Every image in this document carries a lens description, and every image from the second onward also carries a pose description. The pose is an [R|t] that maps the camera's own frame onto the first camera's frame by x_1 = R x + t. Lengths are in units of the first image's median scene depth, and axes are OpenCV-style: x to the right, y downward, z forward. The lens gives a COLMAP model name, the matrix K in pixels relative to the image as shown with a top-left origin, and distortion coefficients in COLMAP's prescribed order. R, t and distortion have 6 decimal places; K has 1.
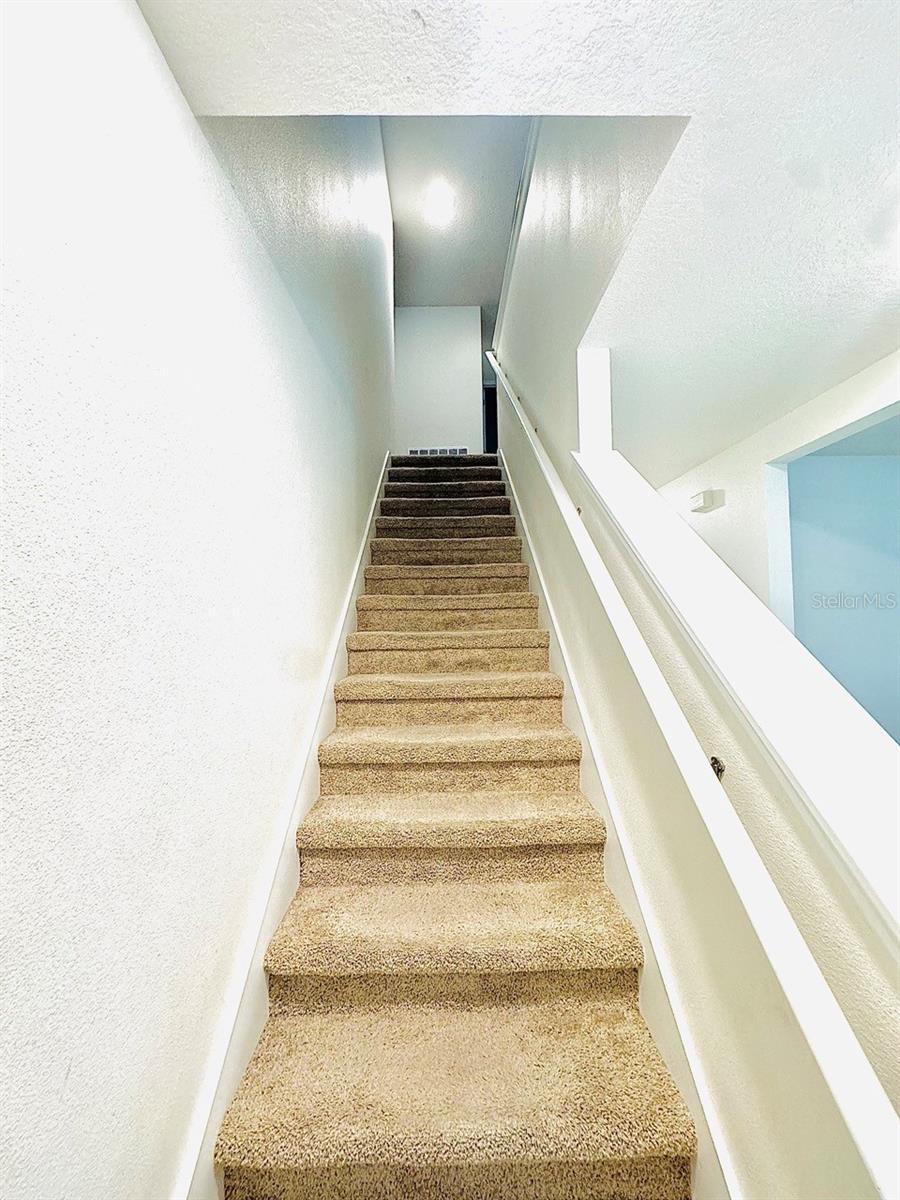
lens RADIAL K [[479.3, 0, 450.0], [0, 479.3, 600.0], [0, 0, 1]] dist [-0.001843, -0.000295]
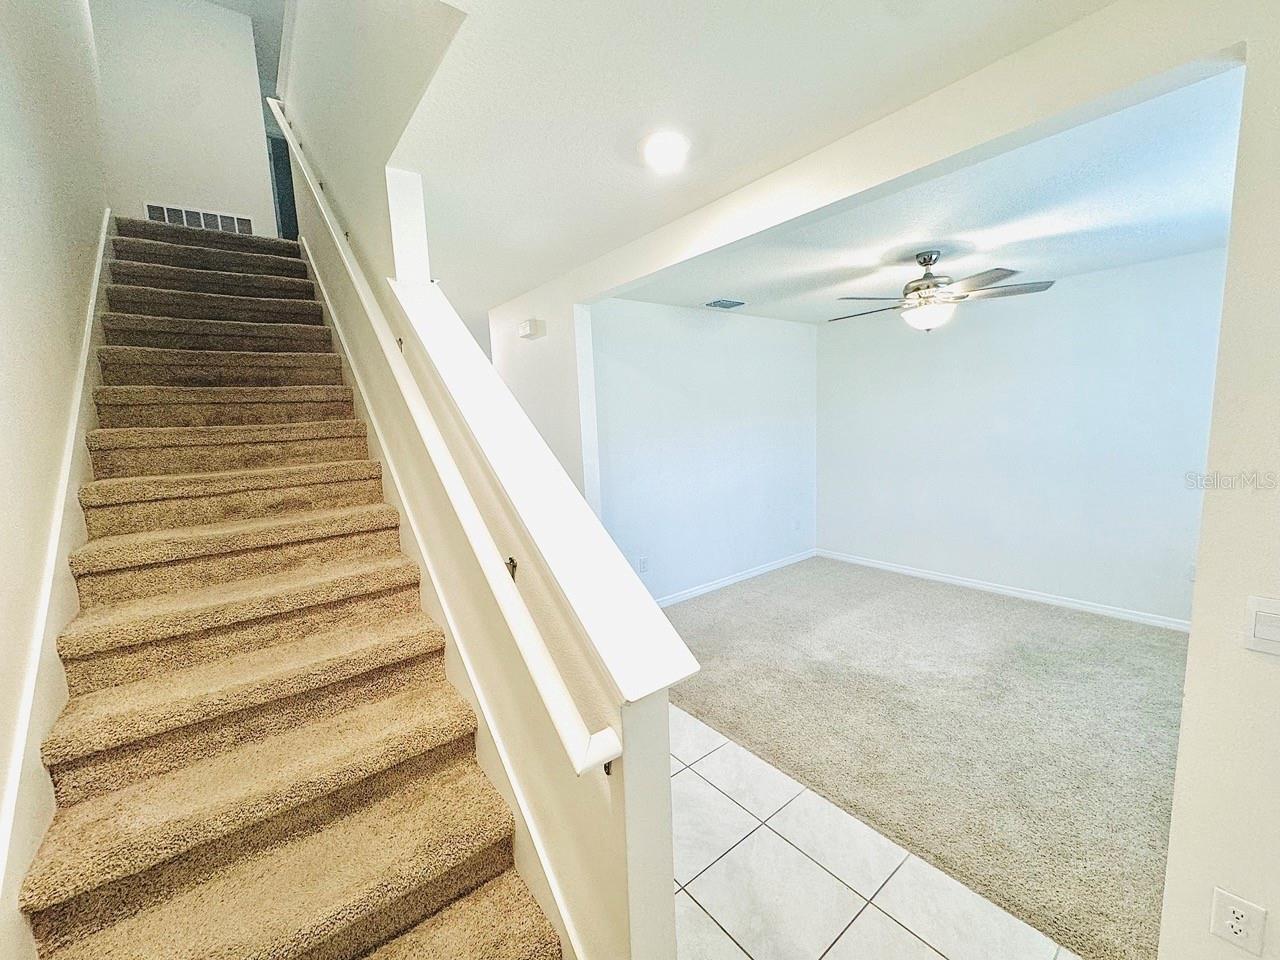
lens RADIAL K [[511.2, 0, 640.0], [0, 511.2, 480.0], [0, 0, 1]] dist [-0.001843, -0.000295]
pose [[0.792939, -0.094758, 0.601887, -0.002640], [0.013624, 0.990343, 0.137966, -0.042212], [-0.609148, -0.101199, 0.786573, -0.171250]]
